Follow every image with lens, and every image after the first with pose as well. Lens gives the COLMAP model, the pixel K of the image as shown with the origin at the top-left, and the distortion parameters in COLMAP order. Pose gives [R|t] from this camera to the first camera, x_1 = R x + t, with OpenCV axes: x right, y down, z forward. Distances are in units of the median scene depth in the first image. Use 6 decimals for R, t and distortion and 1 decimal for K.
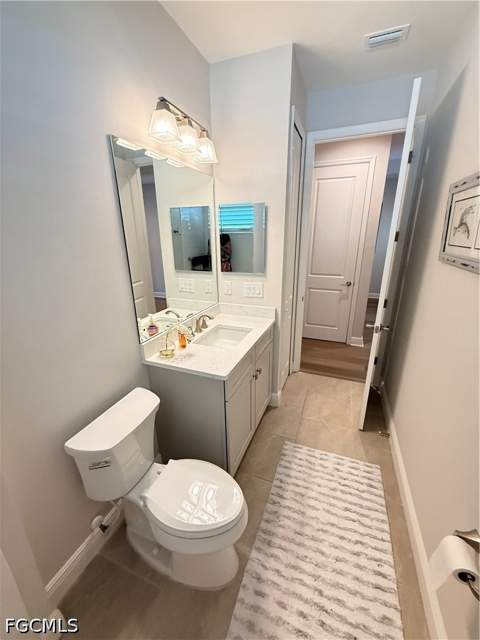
lens RADIAL K [[255.8, 0, 240.6], [0, 255.8, 318.5], [0, 0, 1]] dist [-0.001999, 0.000547]
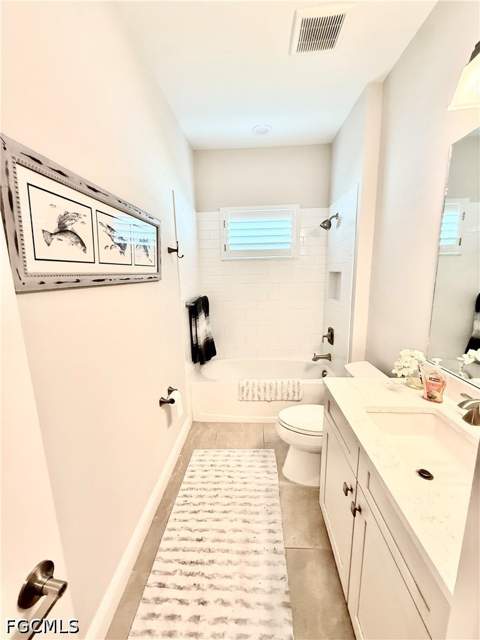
lens RADIAL K [[255.8, 0, 240.6], [0, 255.8, 318.5], [0, 0, 1]] dist [-0.001999, 0.000547]
pose [[-0.949704, 0.084025, -0.301666, 0.504619], [-0.070783, 0.880797, 0.468174, -0.414885], [0.305045, 0.465979, -0.830549, 1.479190]]
